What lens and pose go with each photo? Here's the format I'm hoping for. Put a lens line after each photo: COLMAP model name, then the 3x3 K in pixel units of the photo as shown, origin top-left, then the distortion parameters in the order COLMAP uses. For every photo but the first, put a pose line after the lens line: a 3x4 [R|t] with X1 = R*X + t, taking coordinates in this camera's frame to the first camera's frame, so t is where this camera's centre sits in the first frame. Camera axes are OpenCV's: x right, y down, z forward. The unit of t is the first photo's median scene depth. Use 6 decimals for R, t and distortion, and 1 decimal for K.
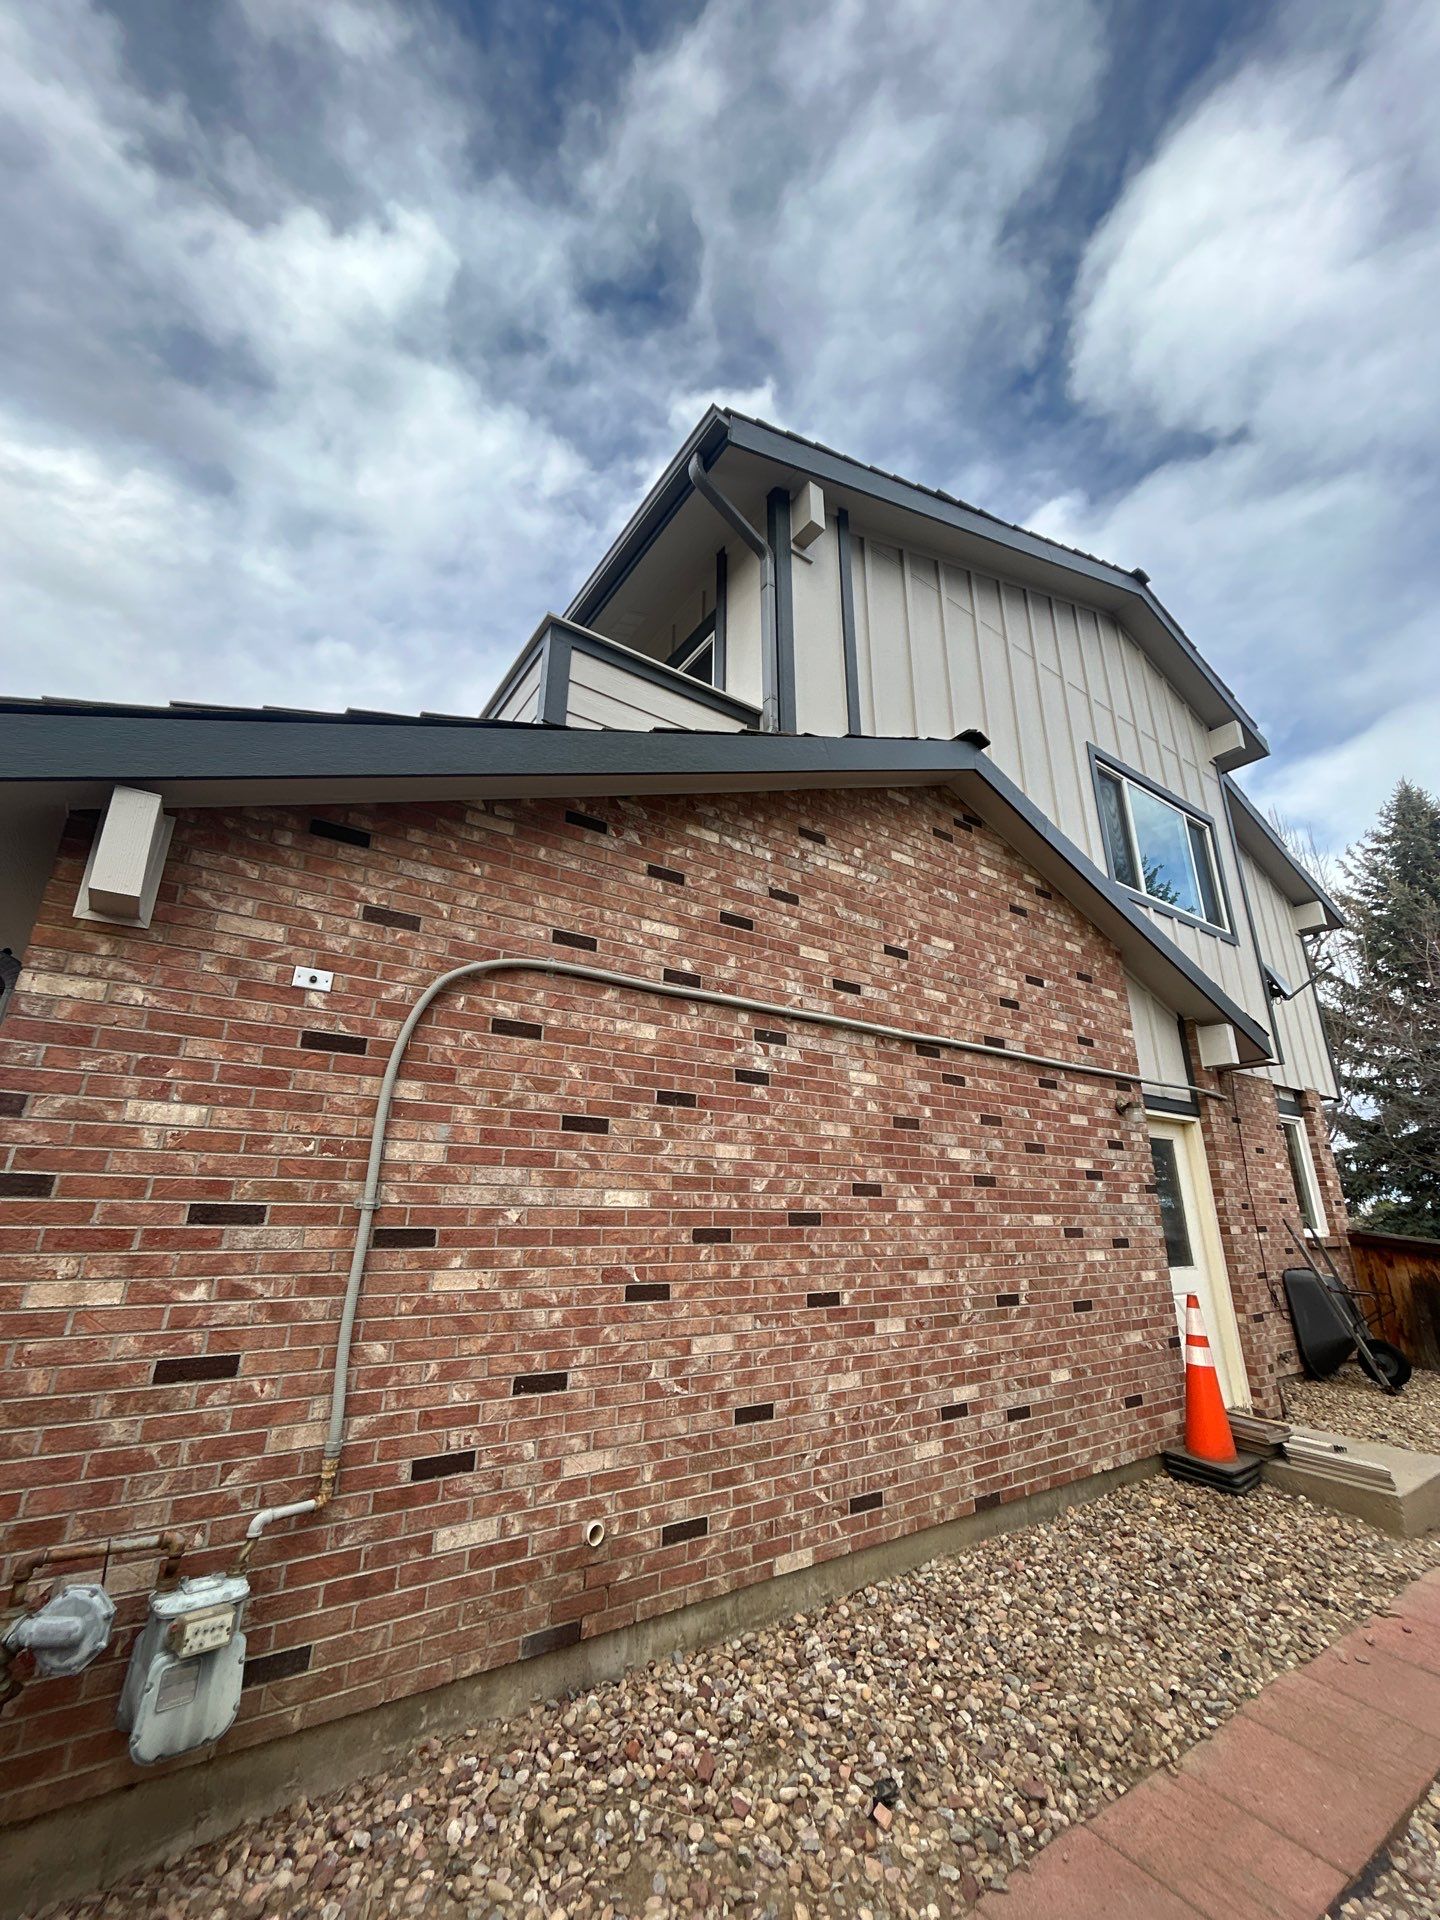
lens RADIAL K [[778.1, 0, 716.3], [0, 778.1, 956.9], [0, 0, 1]] dist [-0.002679, 0.000569]
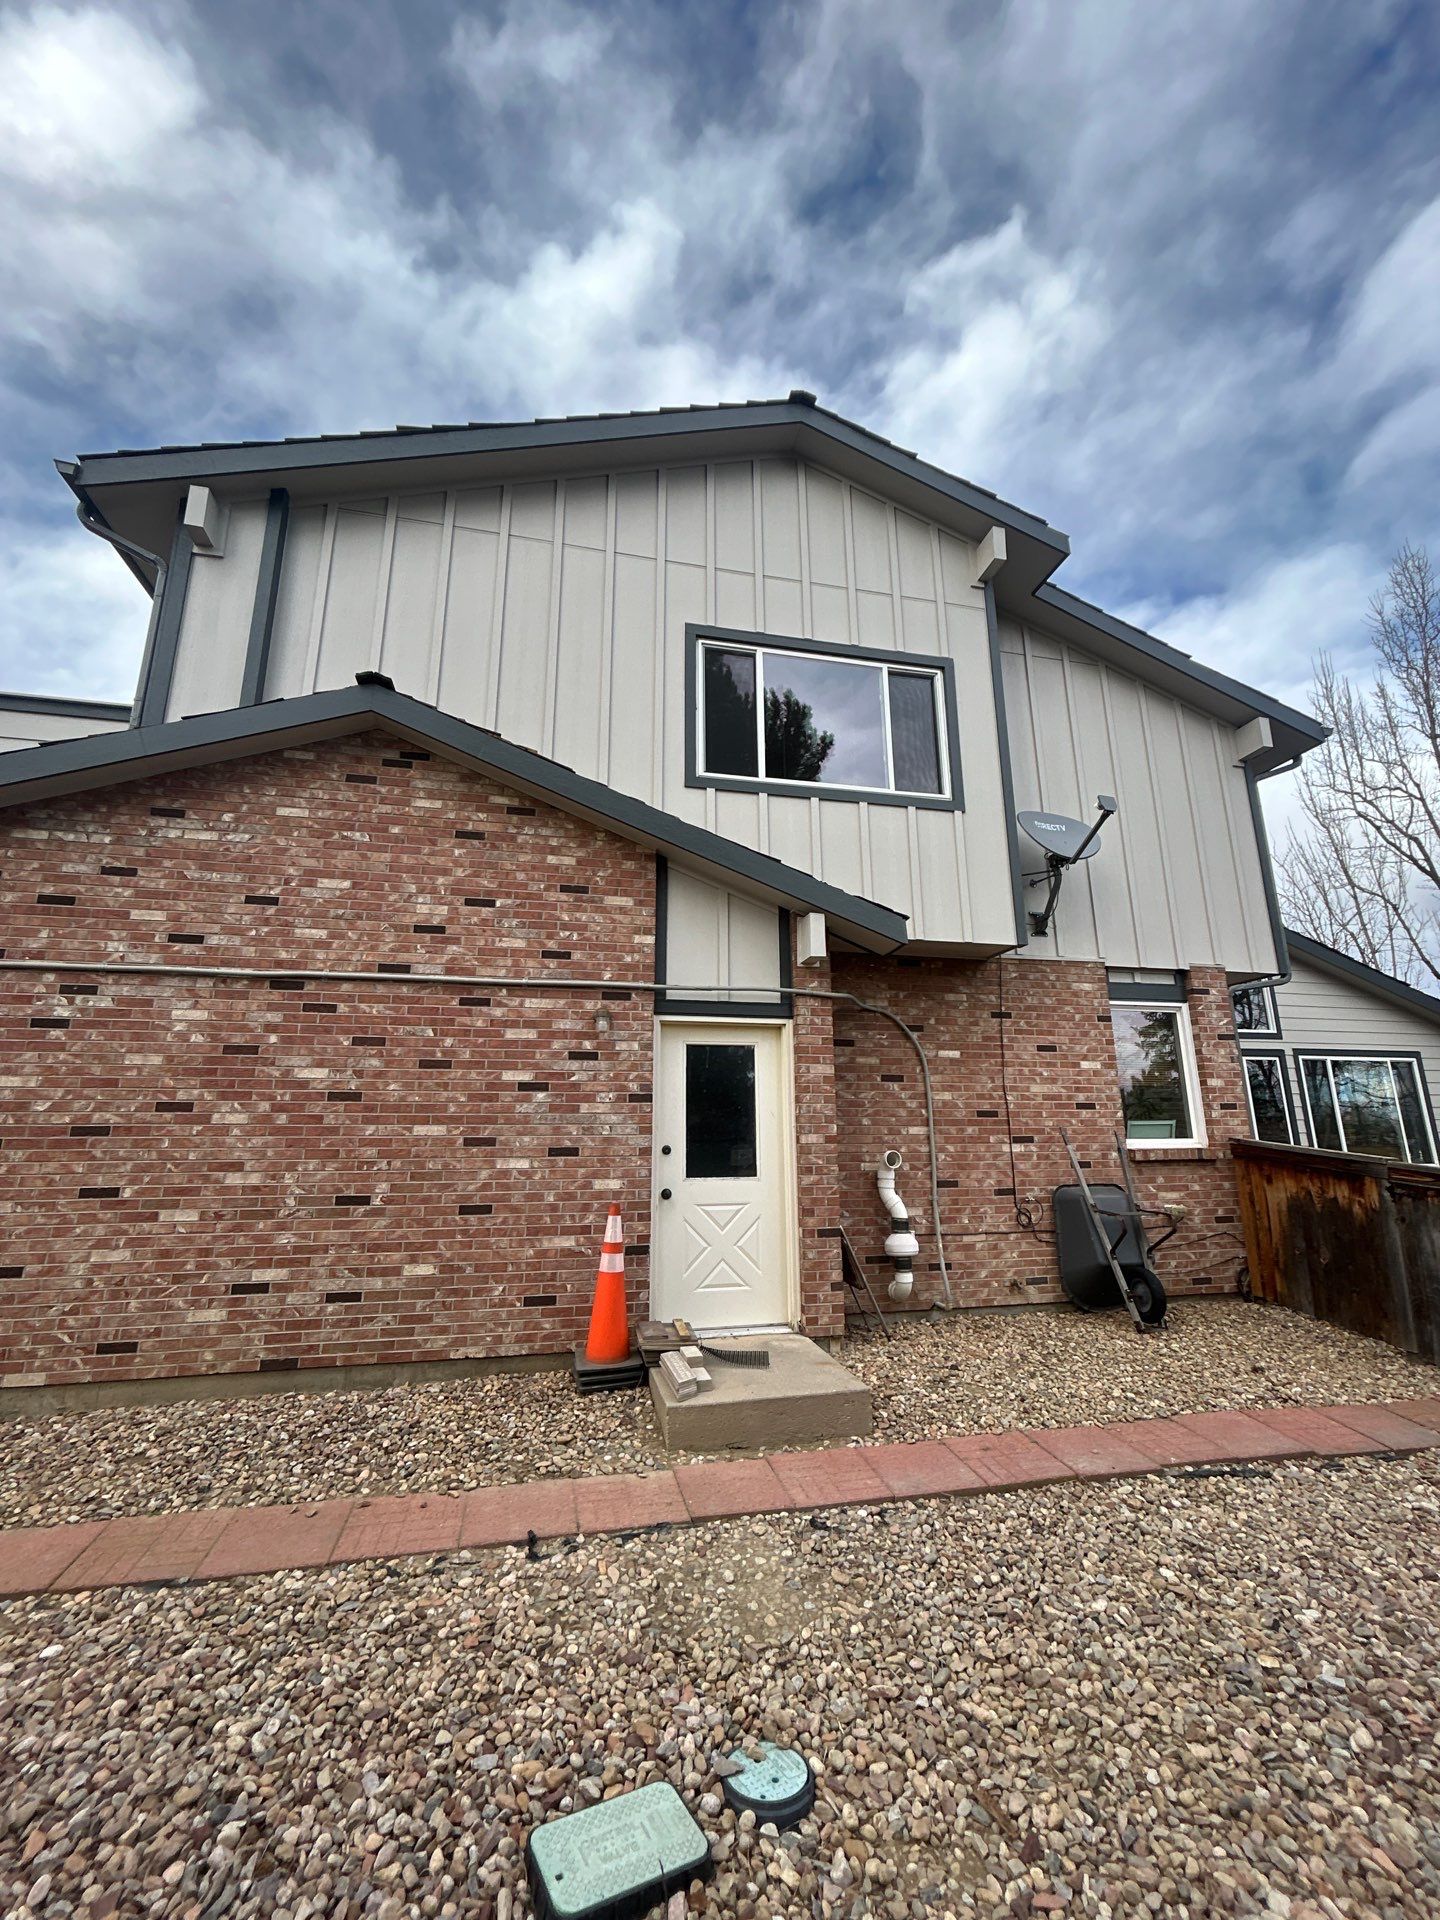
lens RADIAL K [[752.4, 0, 725.8], [0, 752.4, 964.6], [0, 0, 1]] dist [-0.009234, 0.007437]
pose [[0.918744, -0.100395, -0.381877, 1.285313], [0.135591, 0.988542, 0.066325, 0.107686], [0.370843, -0.112715, 0.921830, 0.242814]]
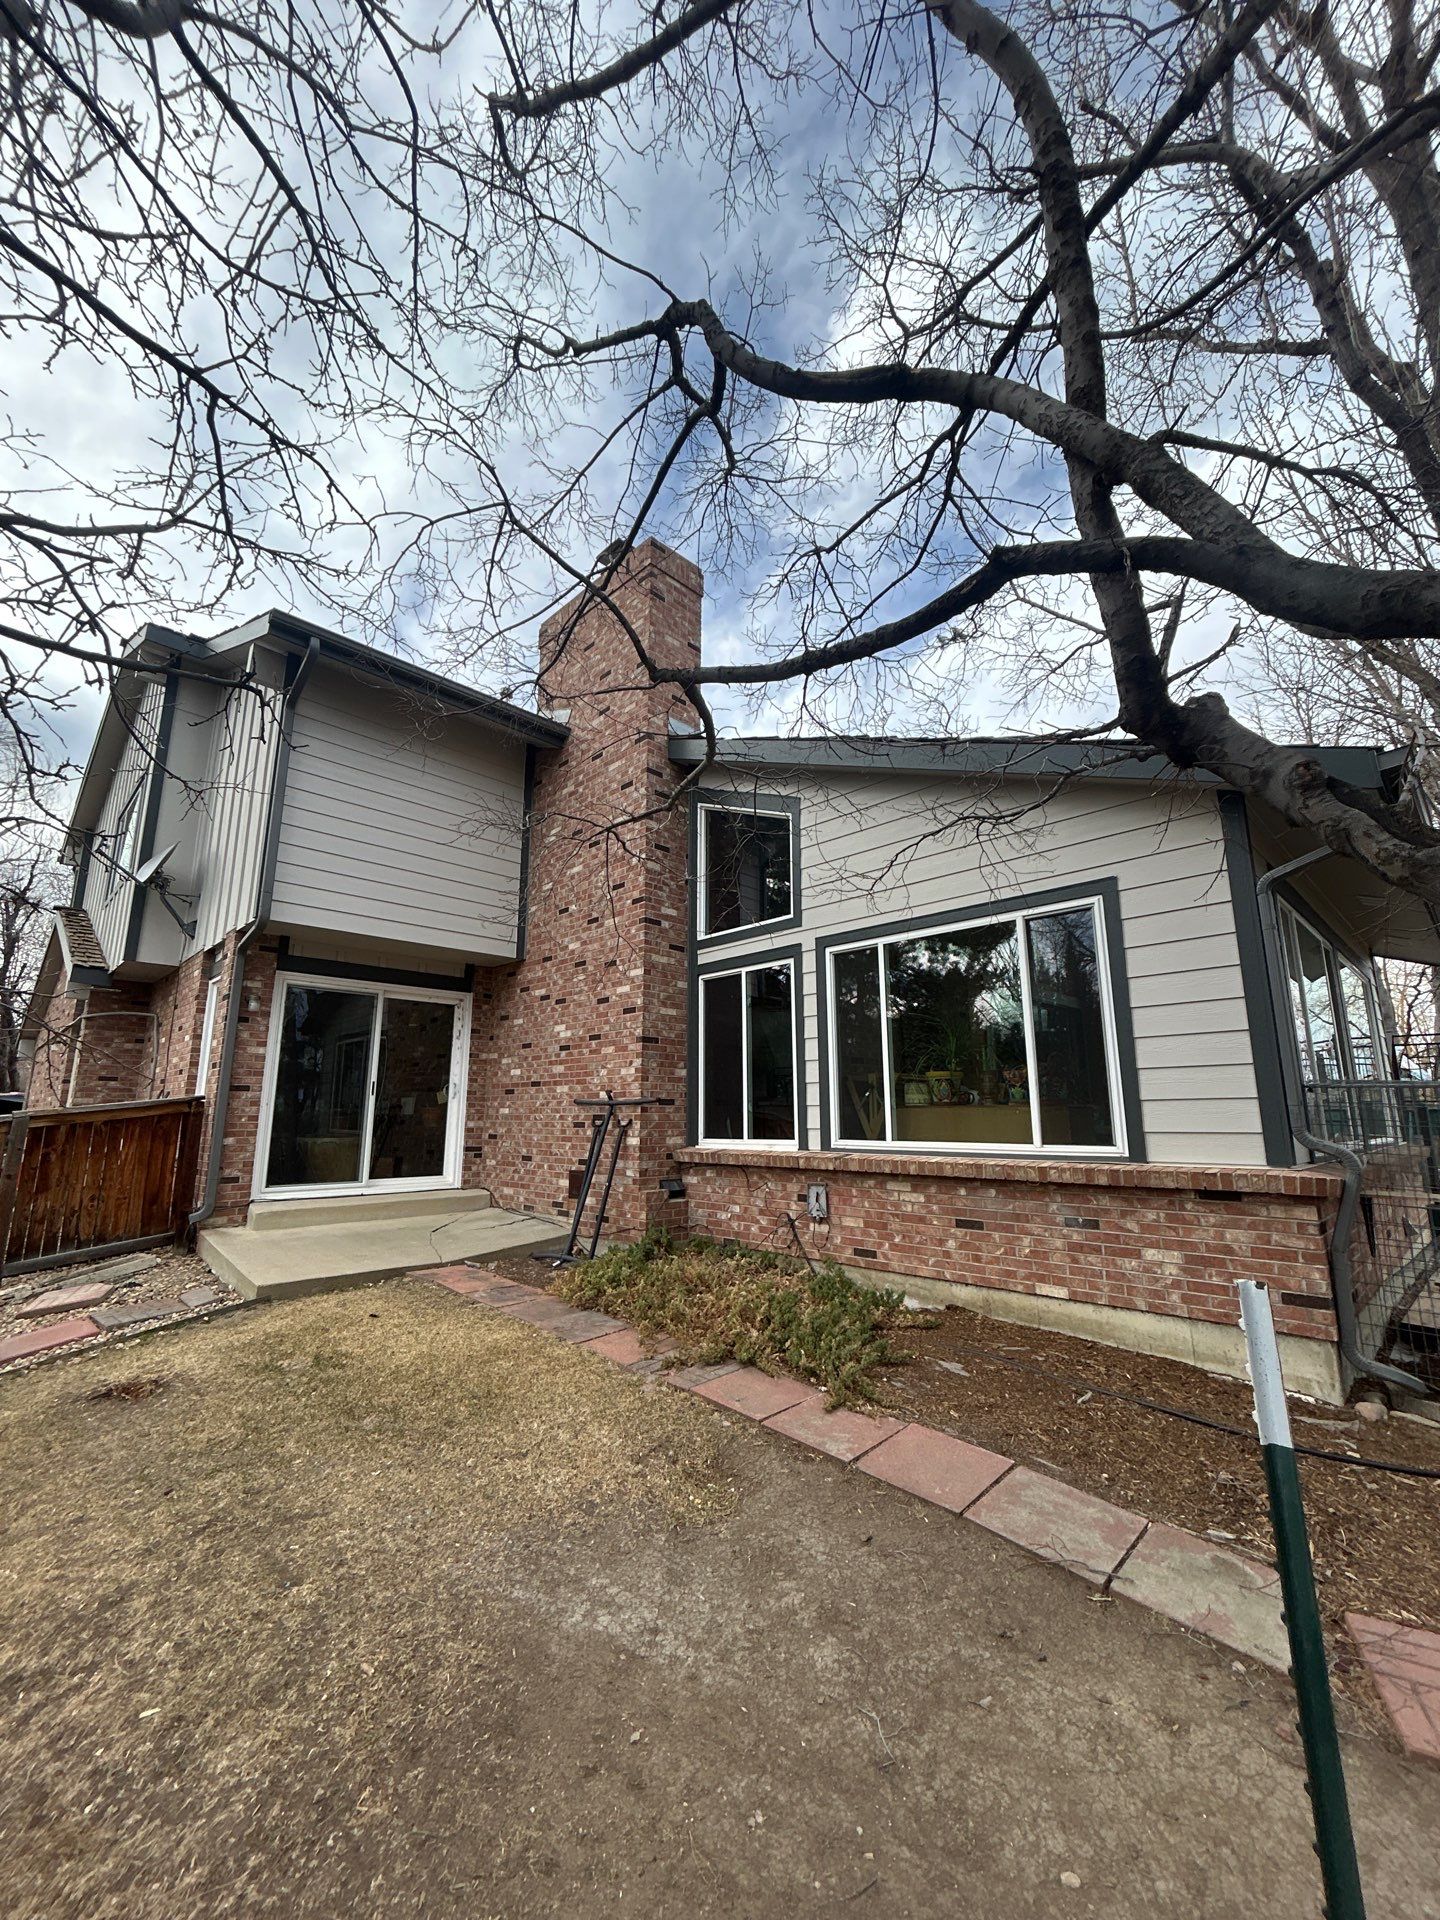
lens RADIAL K [[778.4, 0, 720.9], [0, 778.4, 959.7], [0, 0, 1]] dist [-0.004960, -0.000094]
pose [[0.166736, -0.204841, -0.964489, 3.448533], [0.314821, 0.938041, -0.144799, 1.011446], [0.934391, -0.279499, 0.220893, 2.734622]]
